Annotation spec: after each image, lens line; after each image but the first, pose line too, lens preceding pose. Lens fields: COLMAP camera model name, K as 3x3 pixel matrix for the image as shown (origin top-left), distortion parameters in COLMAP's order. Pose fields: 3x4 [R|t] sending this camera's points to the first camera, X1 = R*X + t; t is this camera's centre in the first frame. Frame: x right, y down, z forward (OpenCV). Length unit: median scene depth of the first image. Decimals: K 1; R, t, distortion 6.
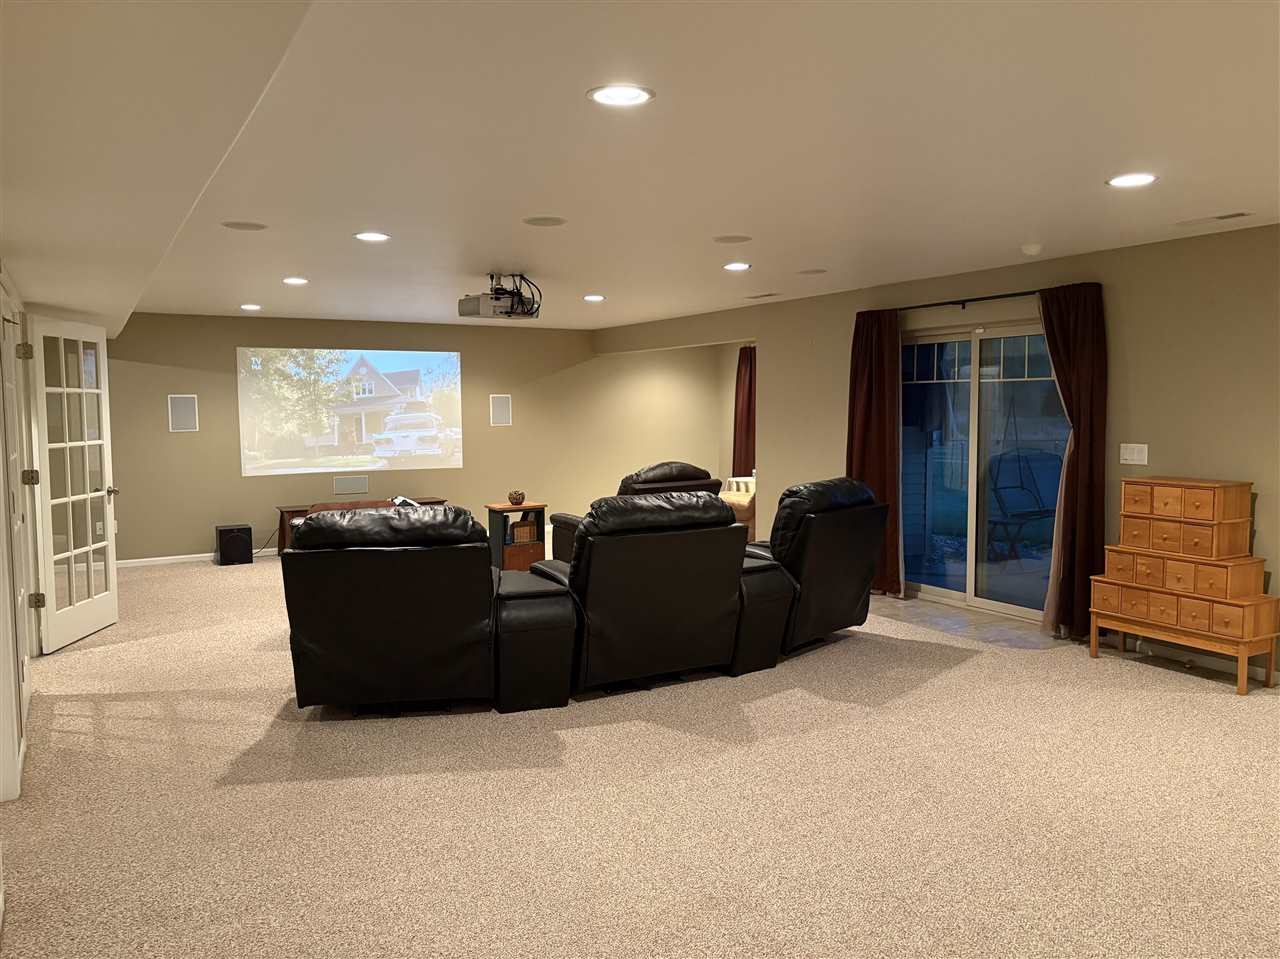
lens RADIAL K [[962.8, 0, 637.5], [0, 962.8, 478.7], [0, 0, 1]] dist [0.051977, -0.068427]
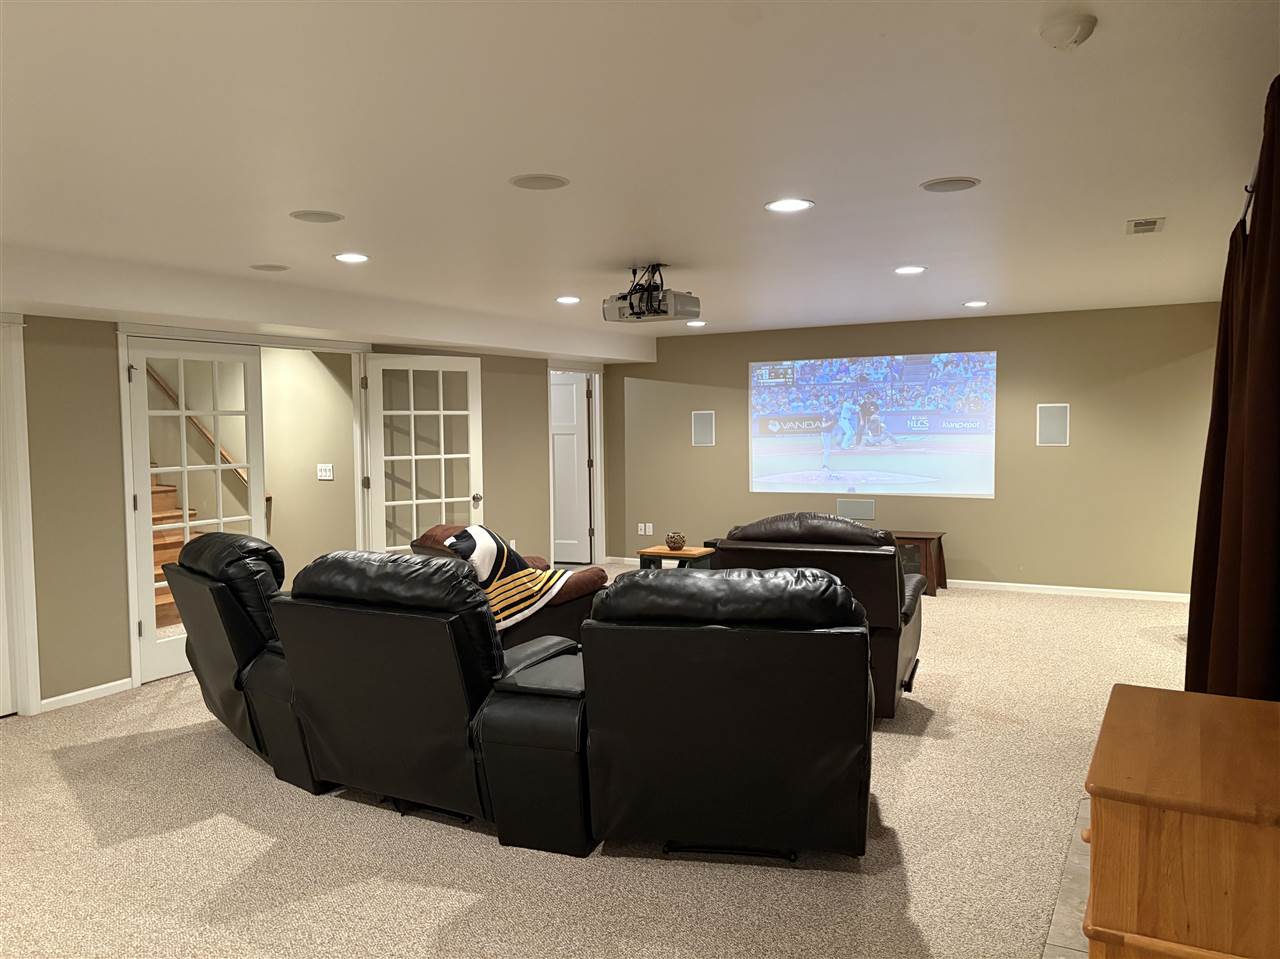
lens RADIAL K [[962.8, 0, 640.3], [0, 962.8, 478.8], [0, 0, 1]] dist [0.051977, -0.068427]
pose [[0.528158, 0.053735, -0.847444, 0.561978], [-0.057098, 0.997984, 0.027695, -0.055326], [0.847224, 0.033760, 0.530162, 0.575241]]
